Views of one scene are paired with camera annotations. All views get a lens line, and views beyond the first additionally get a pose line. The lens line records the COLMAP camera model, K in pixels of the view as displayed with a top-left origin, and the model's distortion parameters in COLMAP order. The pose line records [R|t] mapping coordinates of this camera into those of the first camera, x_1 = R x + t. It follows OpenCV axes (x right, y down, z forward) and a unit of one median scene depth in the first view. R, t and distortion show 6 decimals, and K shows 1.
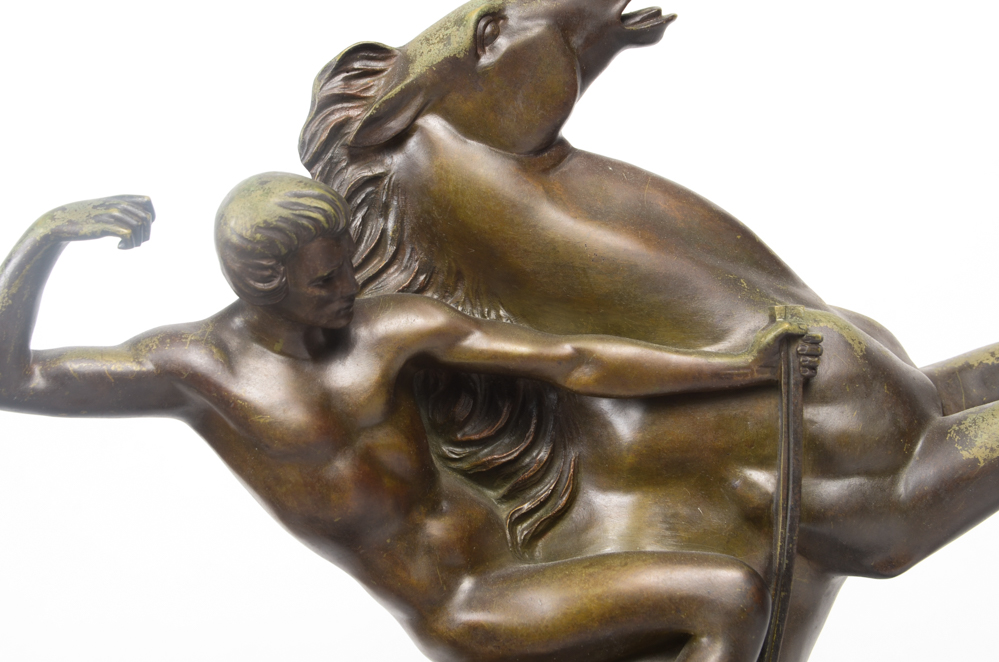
lens RADIAL K [[1446.9, 0, 497.3], [0, 1446.9, 326.8], [0, 0, 1]] dist [0.002704, 0.000000]
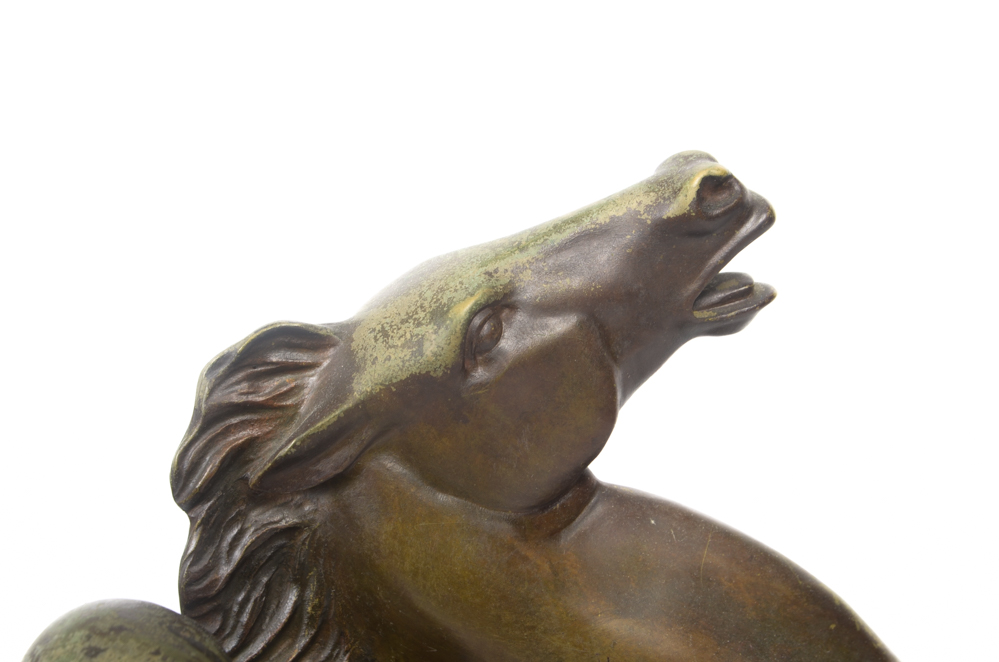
lens RADIAL K [[1446.9, 0, 496.9], [0, 1446.9, 330.0], [0, 0, 1]] dist [0.002704, 0.000000]
pose [[0.996177, 0.070081, 0.052145, -0.032891], [-0.077405, 0.984859, 0.155120, -0.298032], [-0.040484, -0.158563, 0.986519, 0.381870]]
